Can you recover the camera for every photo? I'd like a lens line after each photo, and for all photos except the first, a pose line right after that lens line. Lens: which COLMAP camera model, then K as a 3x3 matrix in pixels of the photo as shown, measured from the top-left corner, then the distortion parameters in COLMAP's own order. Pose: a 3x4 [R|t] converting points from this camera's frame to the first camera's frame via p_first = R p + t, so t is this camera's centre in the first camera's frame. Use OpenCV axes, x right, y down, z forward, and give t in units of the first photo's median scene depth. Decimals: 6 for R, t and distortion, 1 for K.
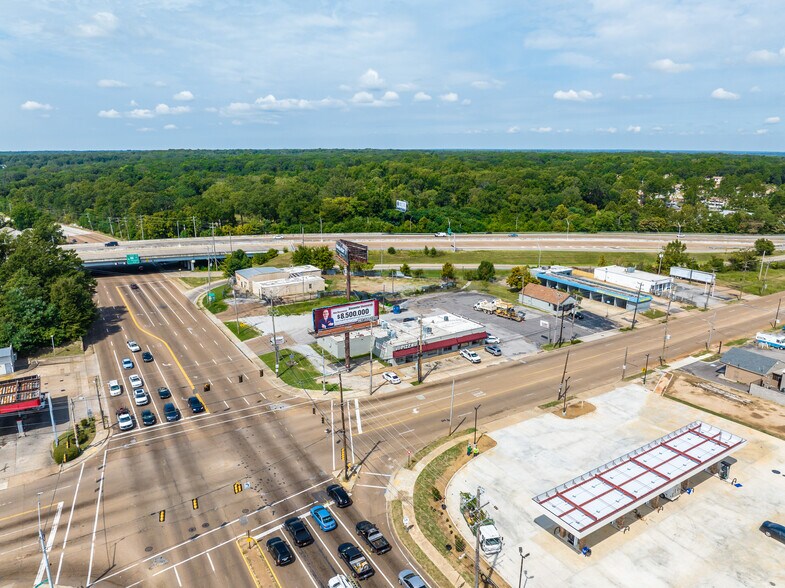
lens RADIAL K [[550.3, 0, 392.0], [0, 550.3, 291.1], [0, 0, 1]] dist [-0.036094, -0.001563]
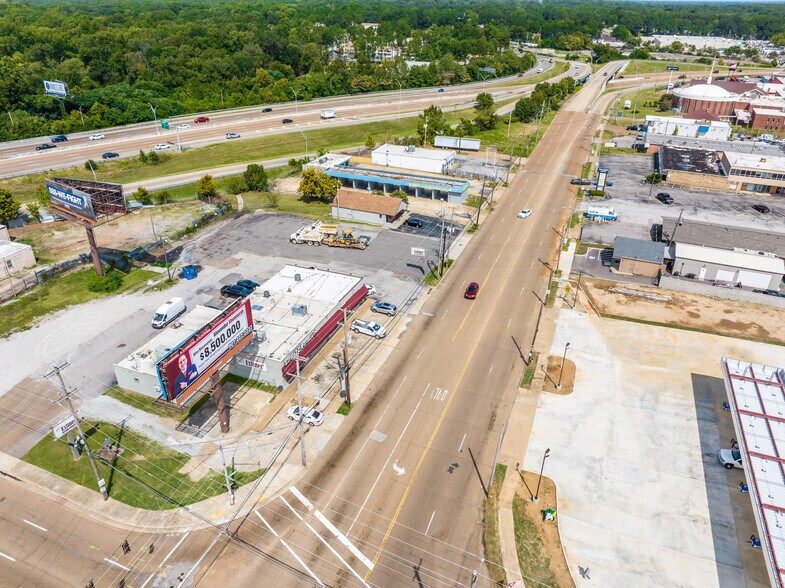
lens RADIAL K [[550.3, 0, 393.0], [0, 550.3, 294.9], [0, 0, 1]] dist [-0.036094, -0.001563]
pose [[0.801750, -0.284221, 0.525753, -0.120899], [0.143104, 0.945390, 0.292847, -0.079276], [-0.580274, -0.159553, 0.798639, 0.275214]]
